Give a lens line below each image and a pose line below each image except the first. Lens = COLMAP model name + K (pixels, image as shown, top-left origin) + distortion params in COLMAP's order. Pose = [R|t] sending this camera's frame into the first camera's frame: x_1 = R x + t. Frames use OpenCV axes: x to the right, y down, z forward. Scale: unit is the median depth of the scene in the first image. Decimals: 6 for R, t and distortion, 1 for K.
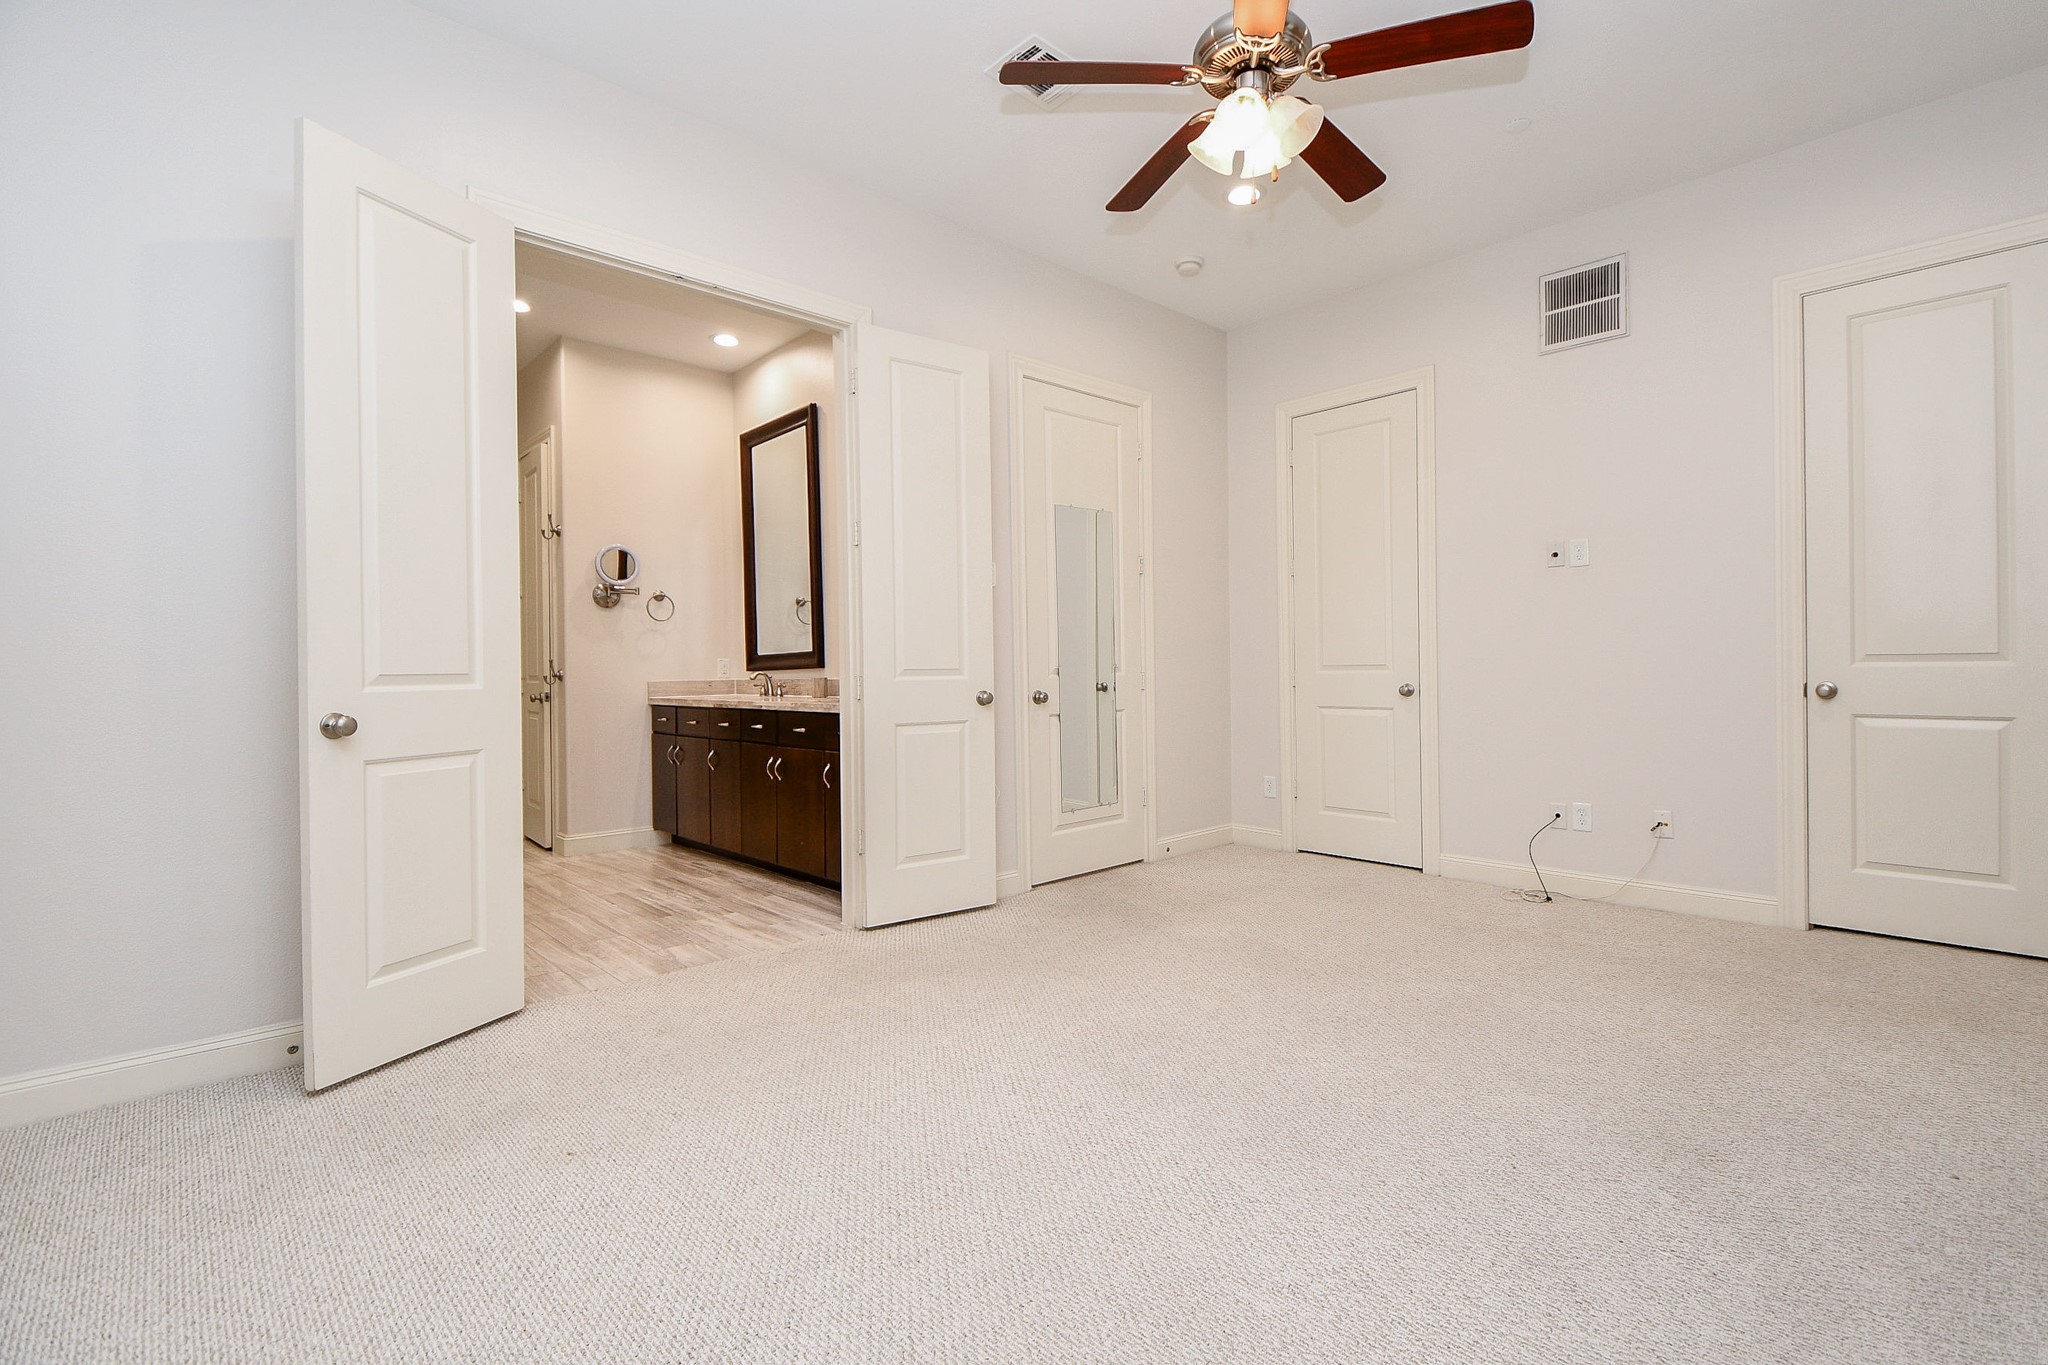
lens RADIAL K [[915.4, 0, 1038.2], [0, 915.4, 684.6], [0, 0, 1]] dist [0.001736, 0.000131]
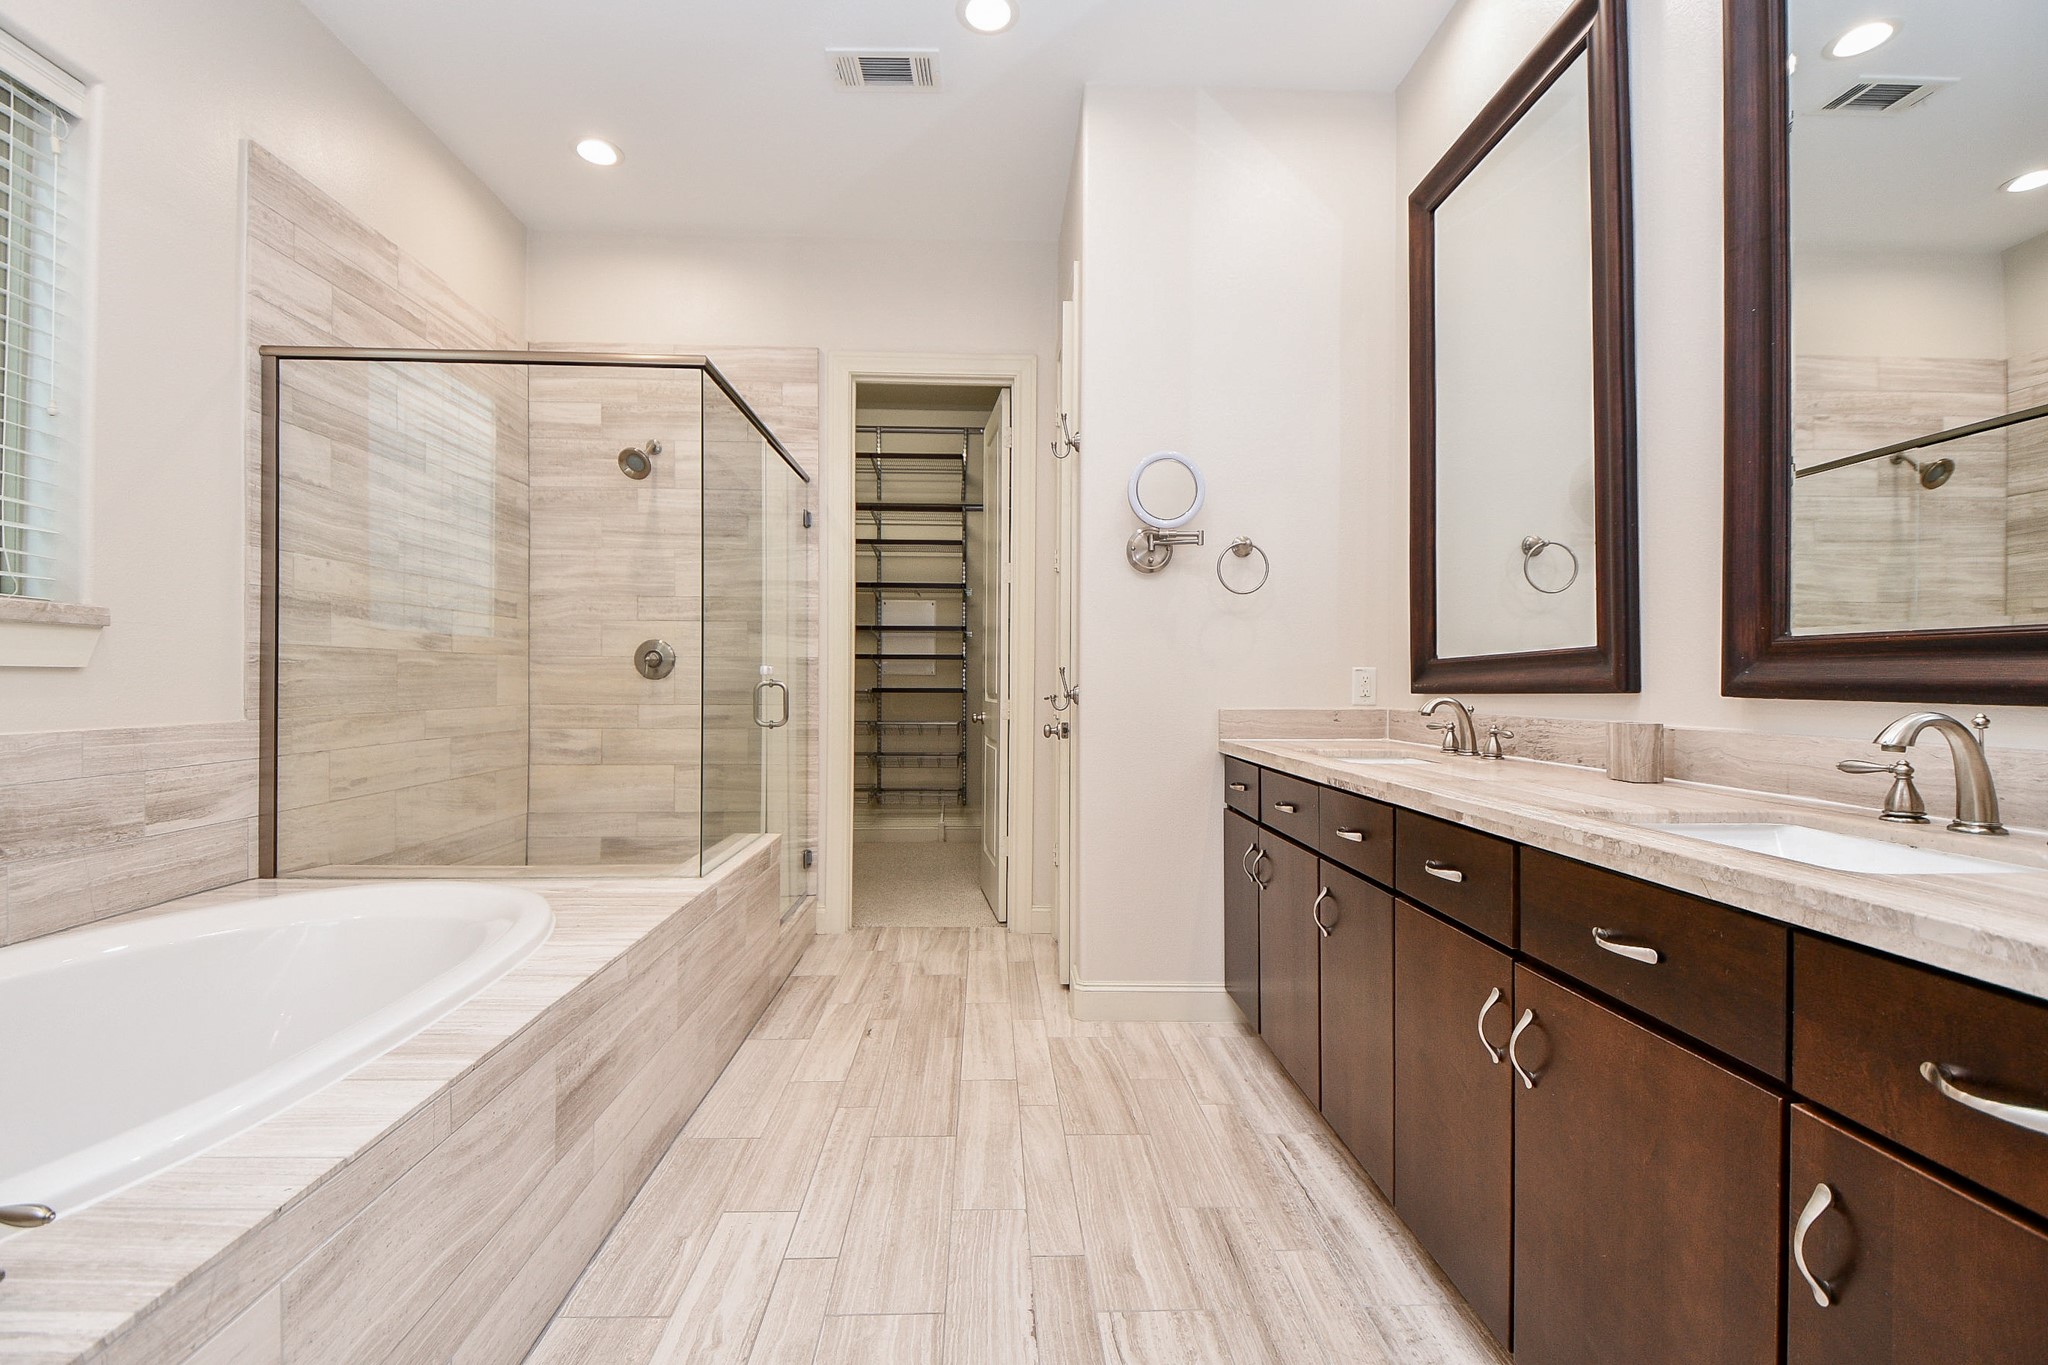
lens RADIAL K [[915.4, 0, 1030.1], [0, 915.4, 691.3], [0, 0, 1]] dist [0.001736, 0.000131]
pose [[0.765069, 0.019301, -0.643659, -0.175161], [-0.022512, 0.999741, 0.003221, -0.013772], [0.643555, 0.012026, 0.765306, 0.544034]]
